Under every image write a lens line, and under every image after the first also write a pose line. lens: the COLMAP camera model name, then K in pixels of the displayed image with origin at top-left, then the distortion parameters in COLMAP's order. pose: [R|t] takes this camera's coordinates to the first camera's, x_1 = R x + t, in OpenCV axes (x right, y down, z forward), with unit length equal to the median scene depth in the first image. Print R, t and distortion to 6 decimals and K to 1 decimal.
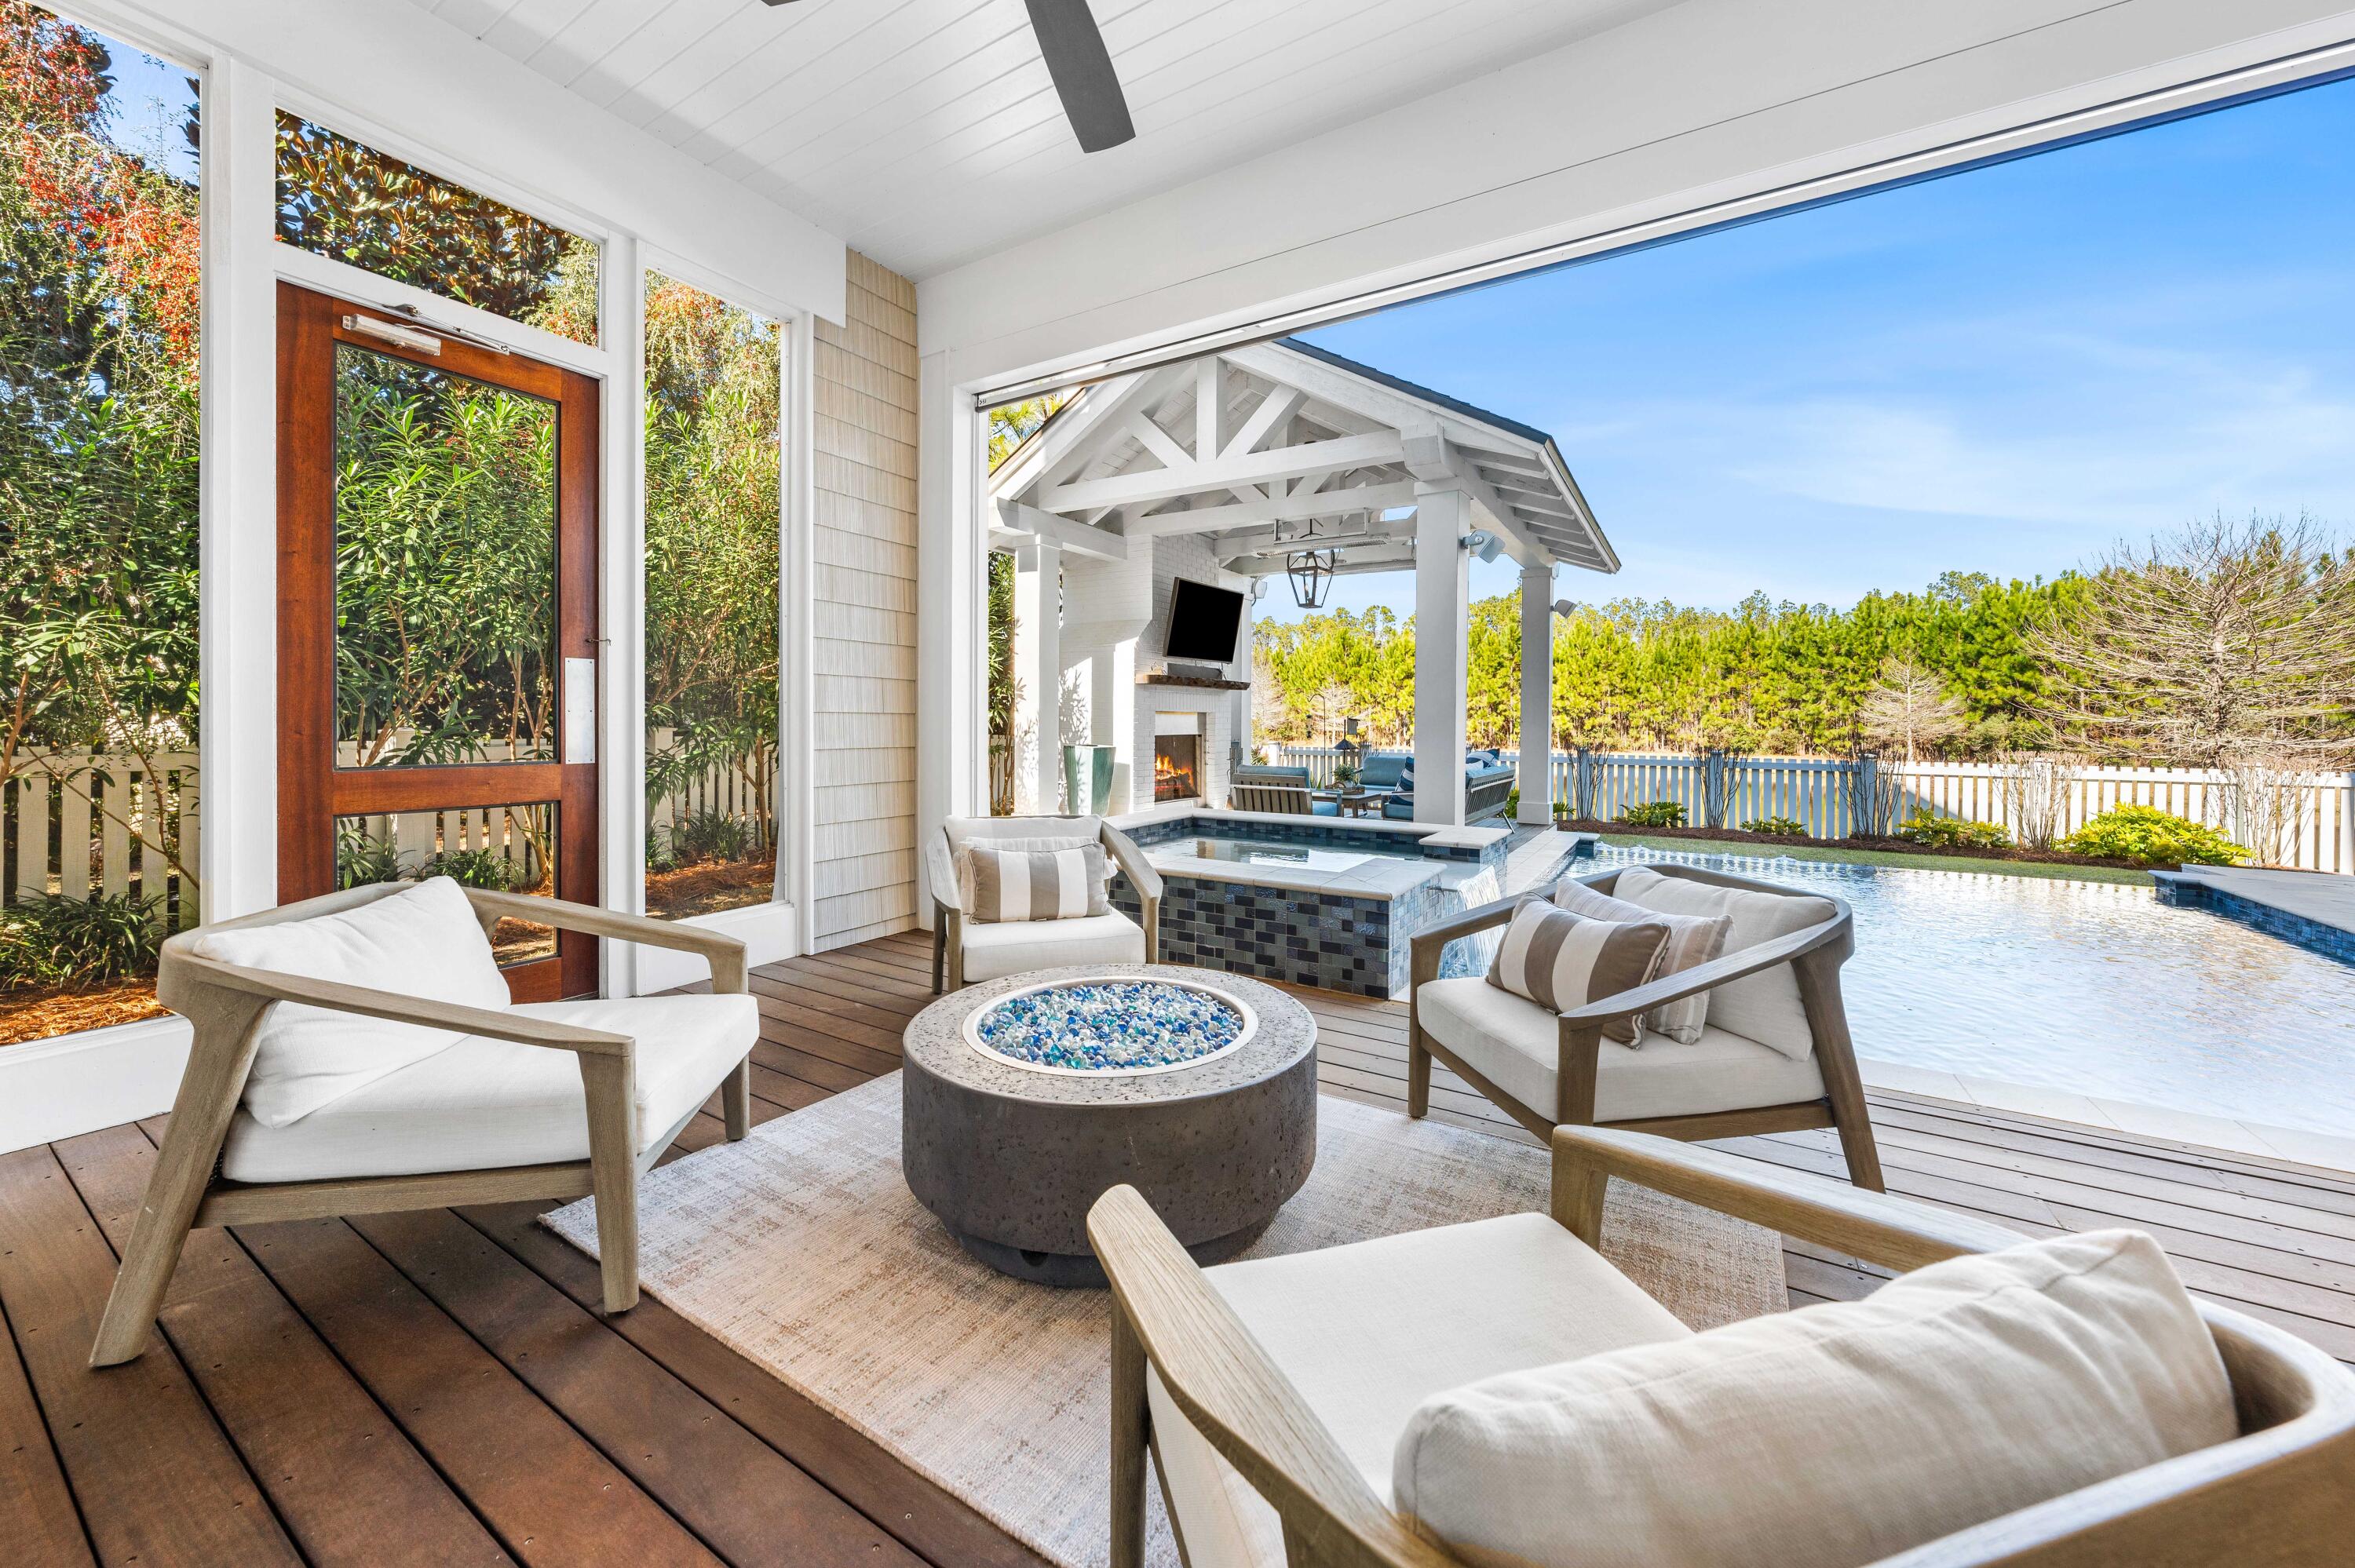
lens RADIAL K [[862.6, 0, 1192.3], [0, 862.6, 721.2], [0, 0, 1]] dist [-0.001586, -0.000155]
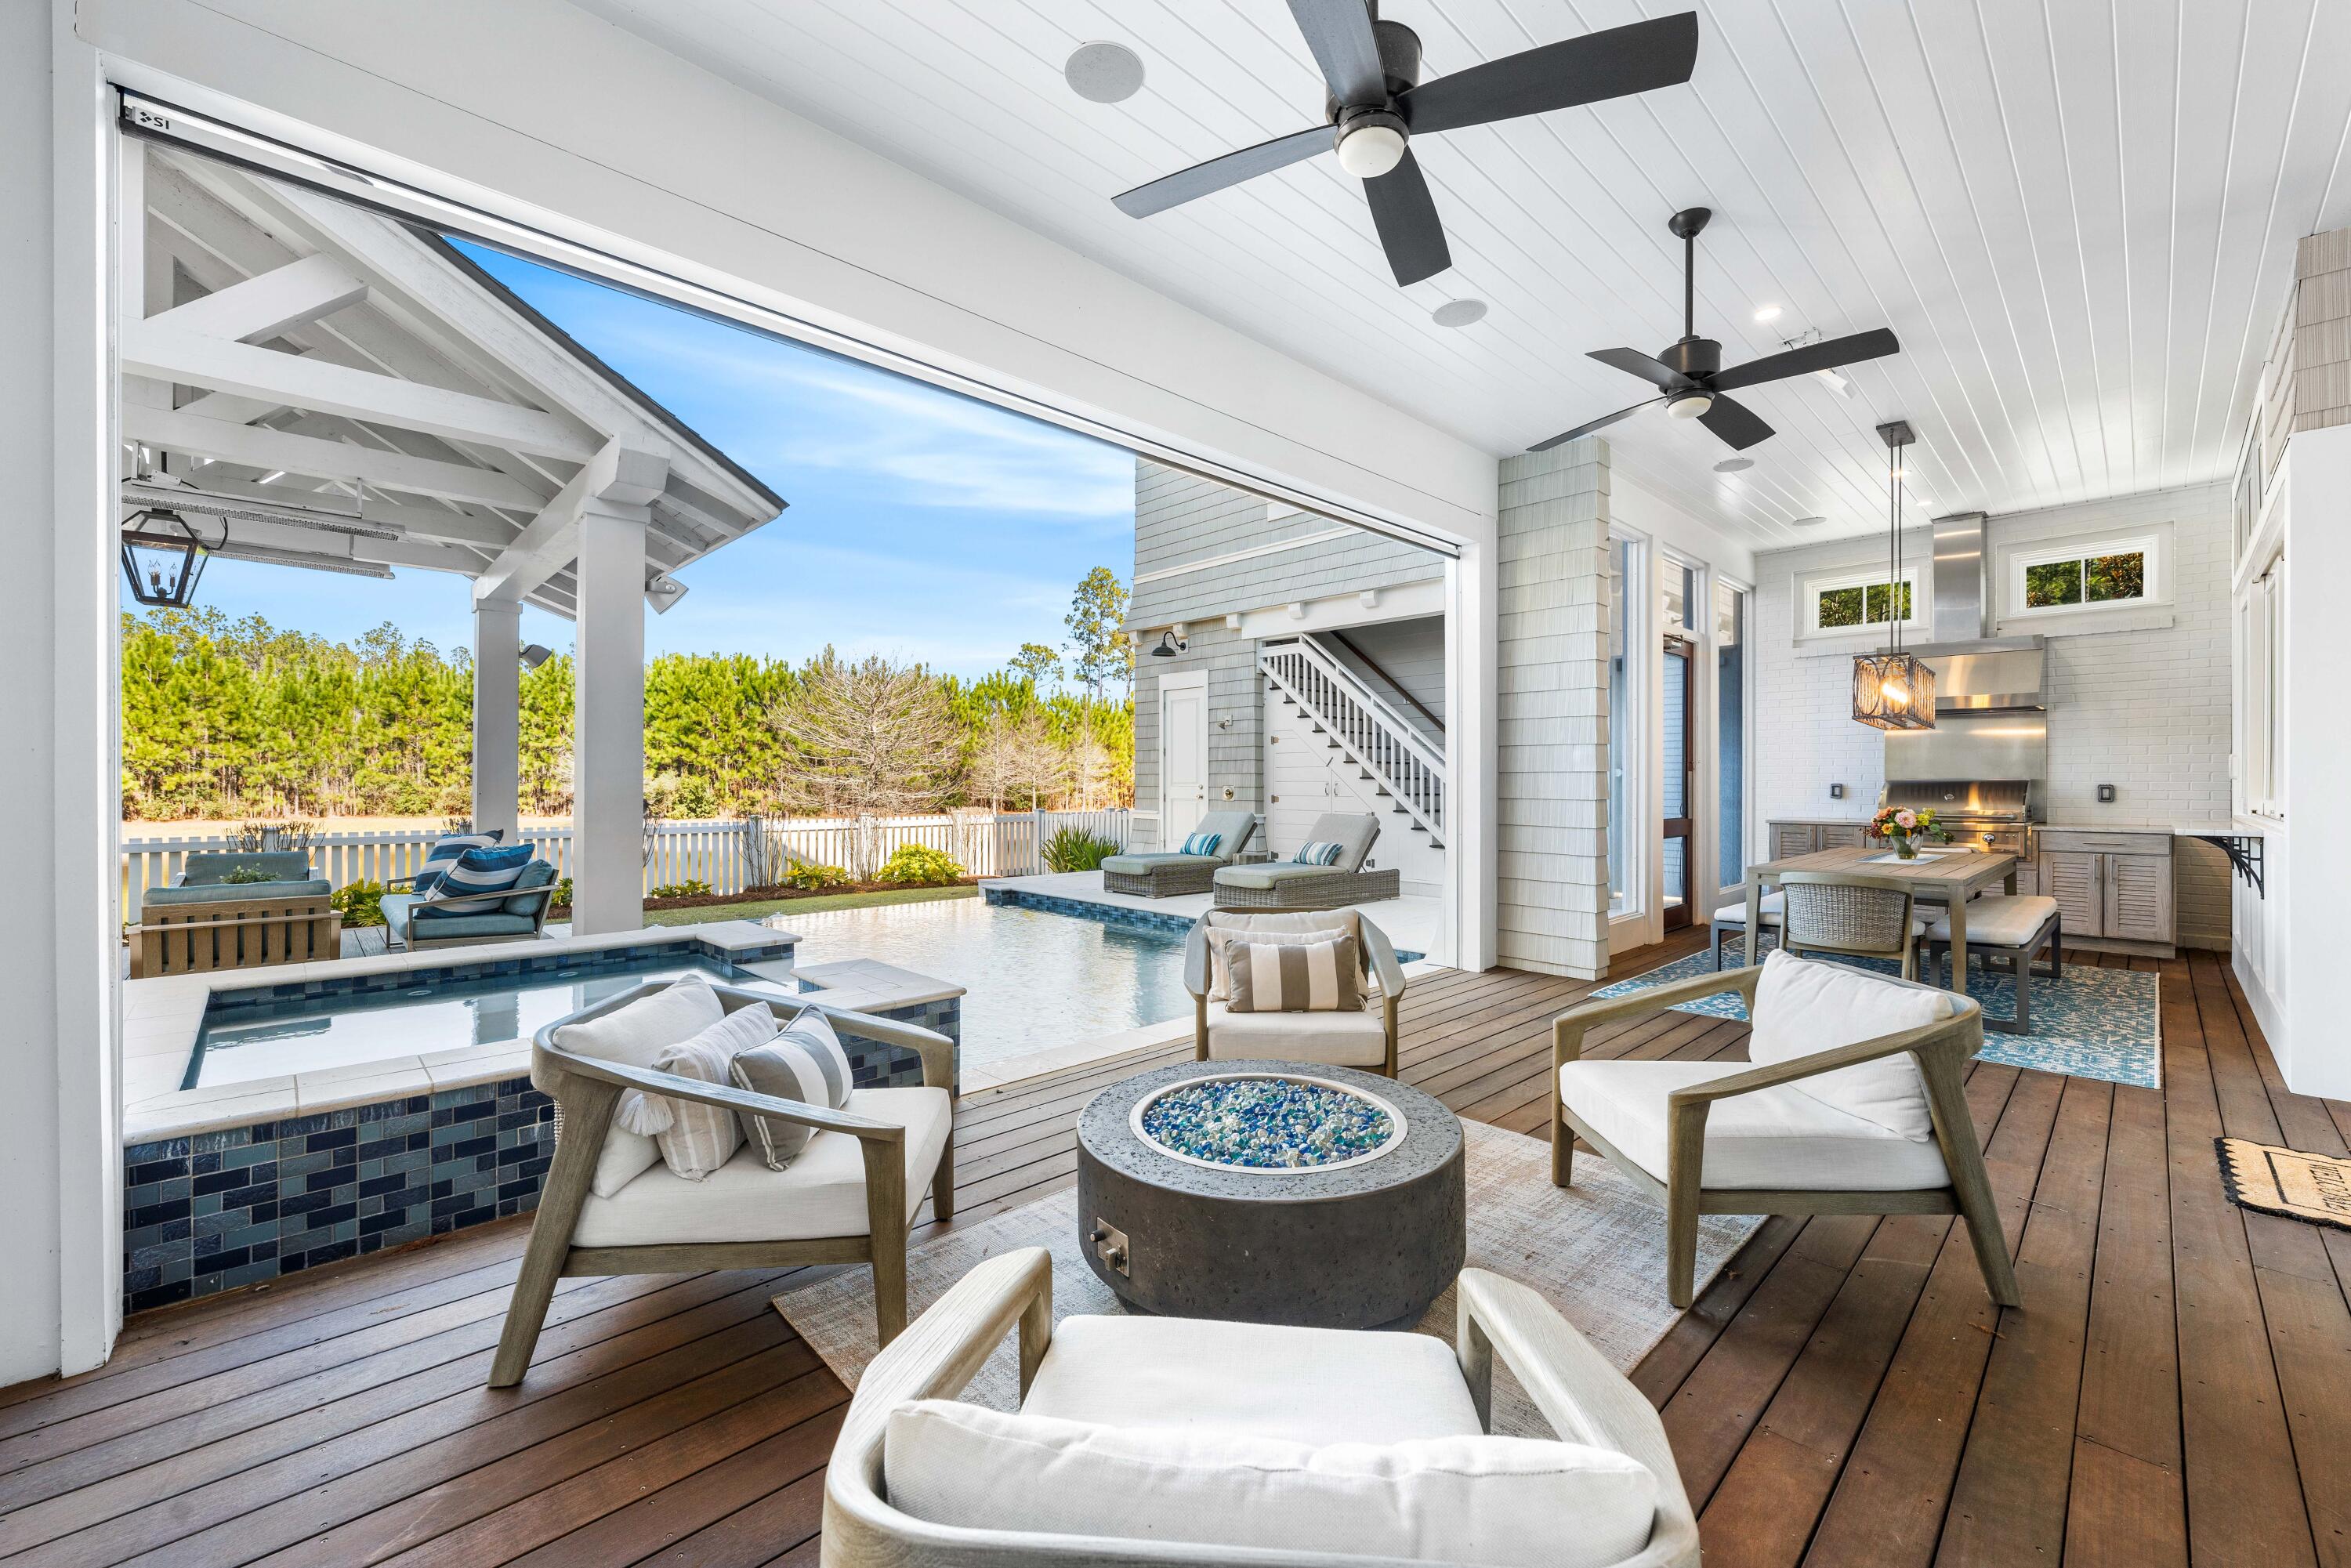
lens RADIAL K [[925.0, 0, 1175.5], [0, 925.0, 784.0], [0, 0, 1]] dist [-0.001245, -0.000499]
pose [[0.264275, -0.010360, 0.964392, -0.046795], [0.000954, 0.999945, 0.010481, -0.002833], [-0.964447, -0.001850, 0.264270, 0.030259]]
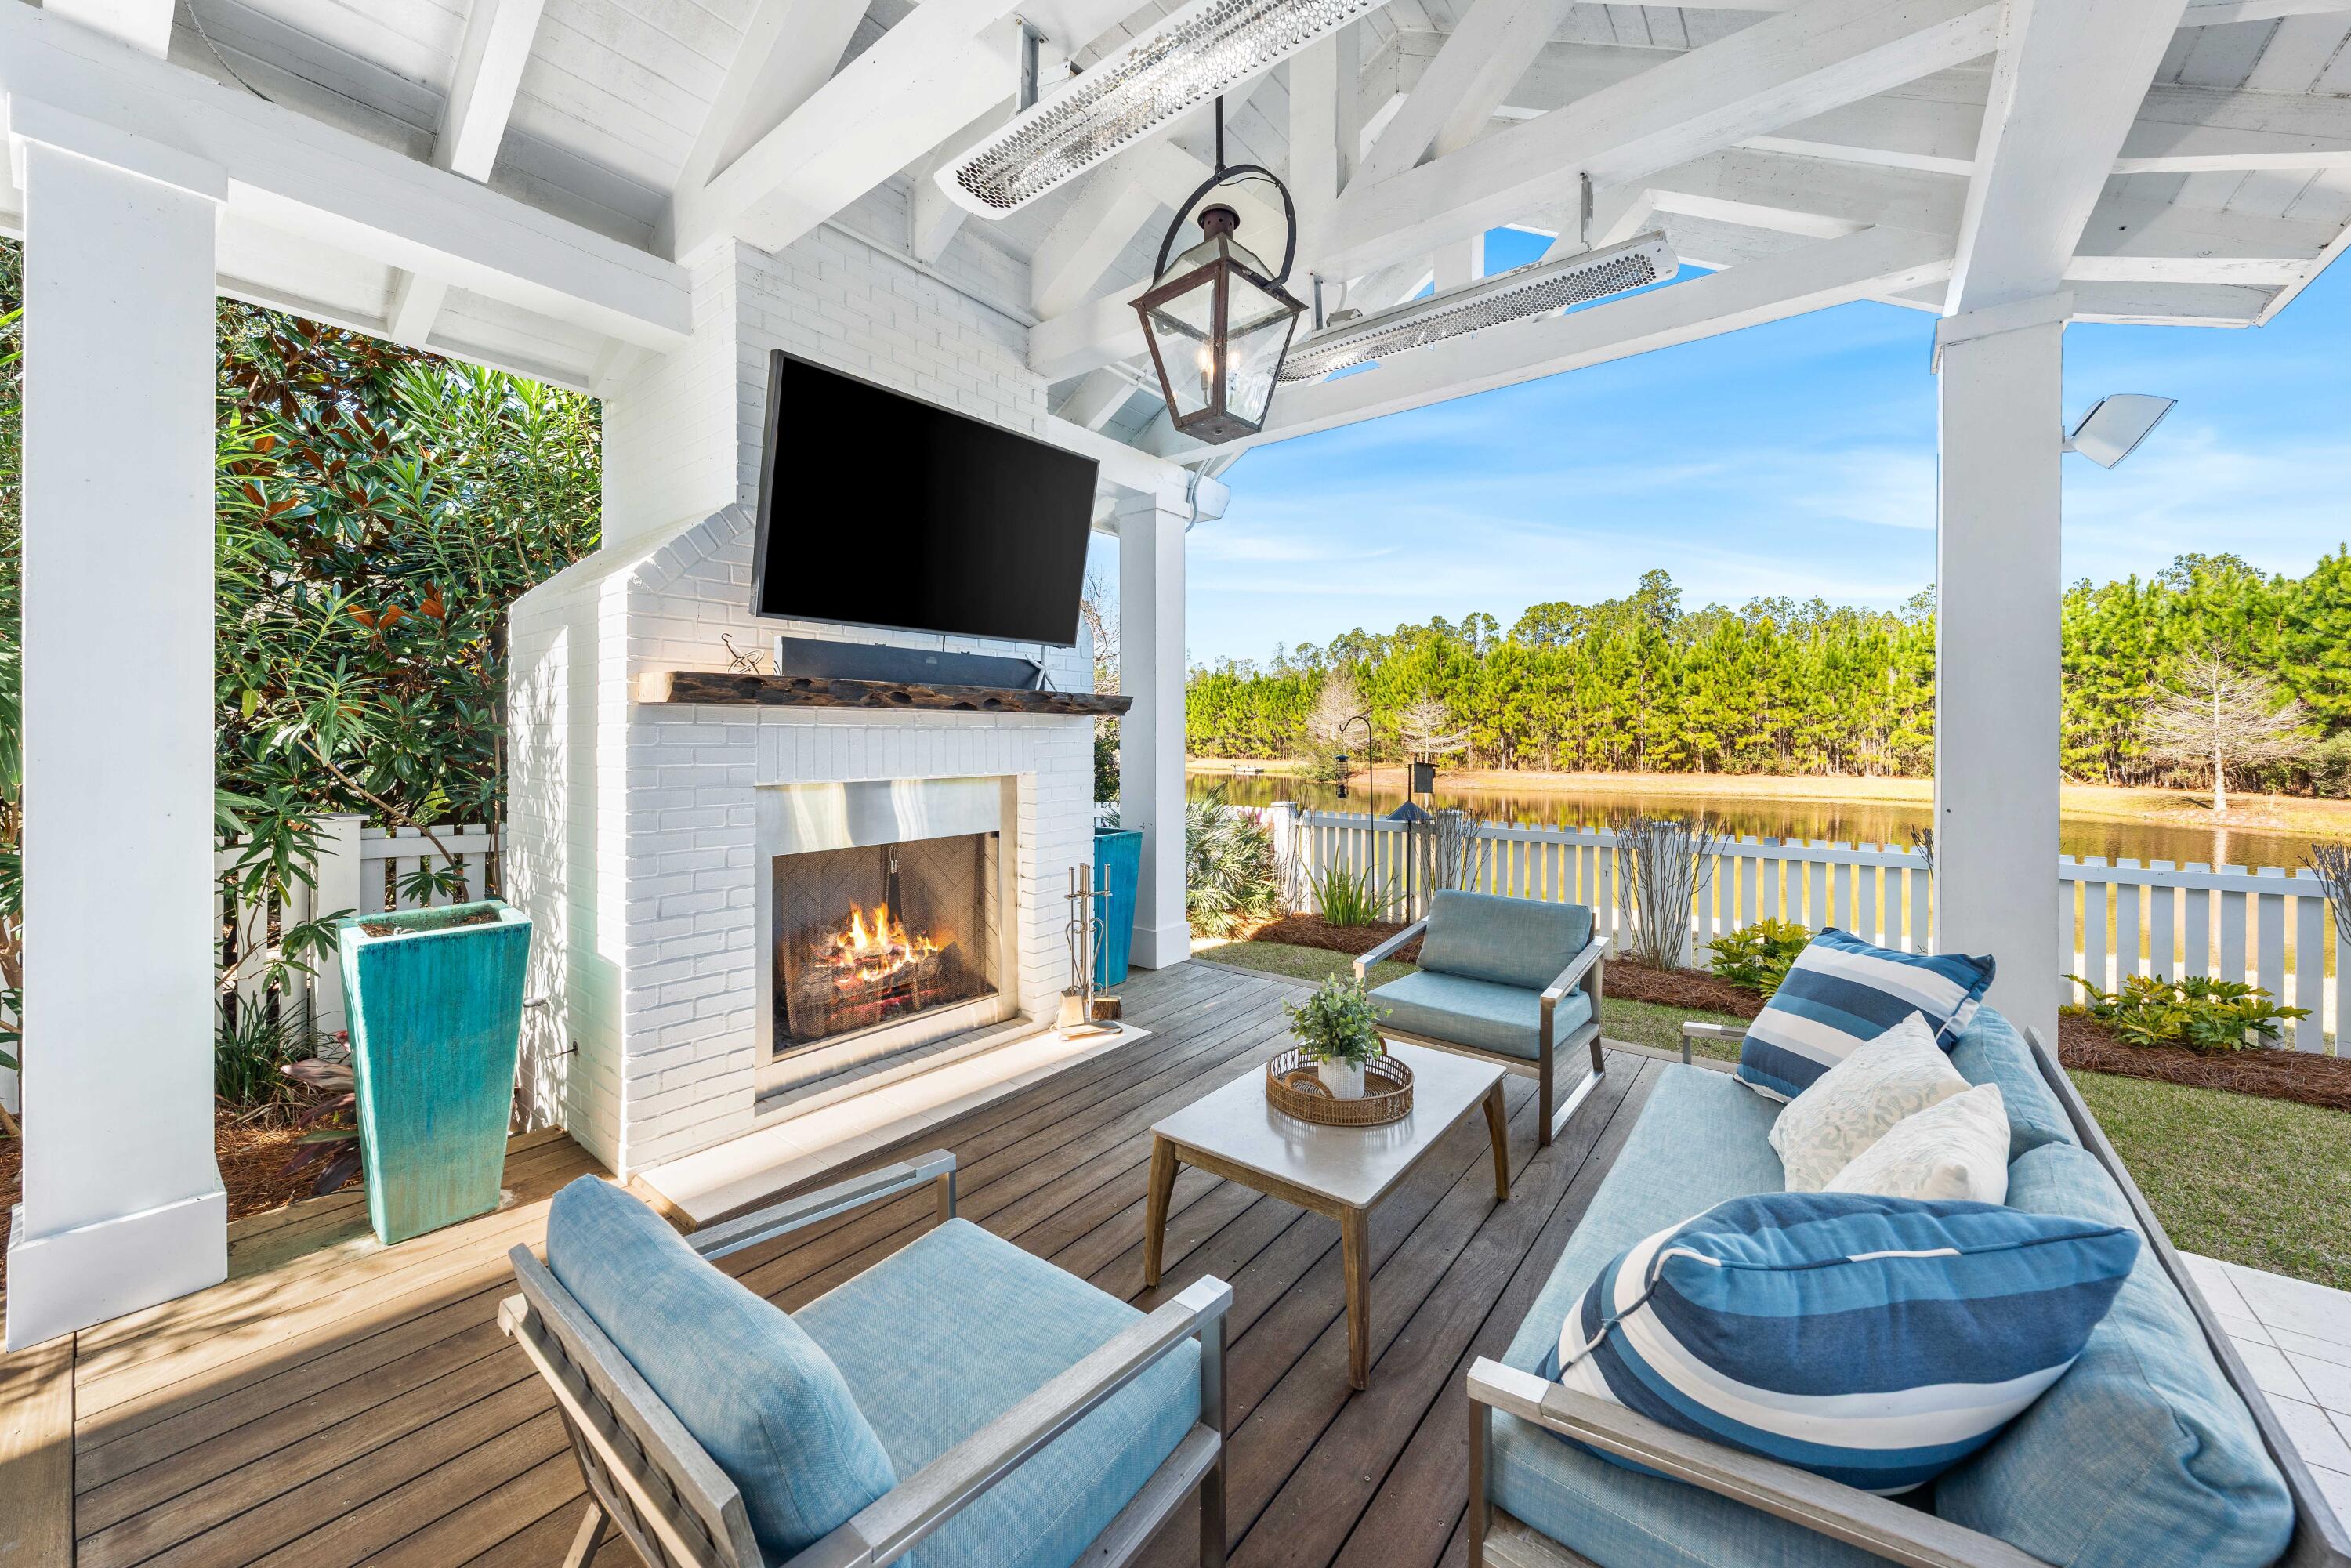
lens RADIAL K [[865.1, 0, 1182.9], [0, 865.1, 735.0], [0, 0, 1]] dist [-0.000097, 0.000396]
pose [[0.992904, -0.007791, -0.118664, 0.027408], [0.007315, 0.999963, -0.004449, -0.004985], [0.118694, 0.003550, 0.992924, 0.121689]]
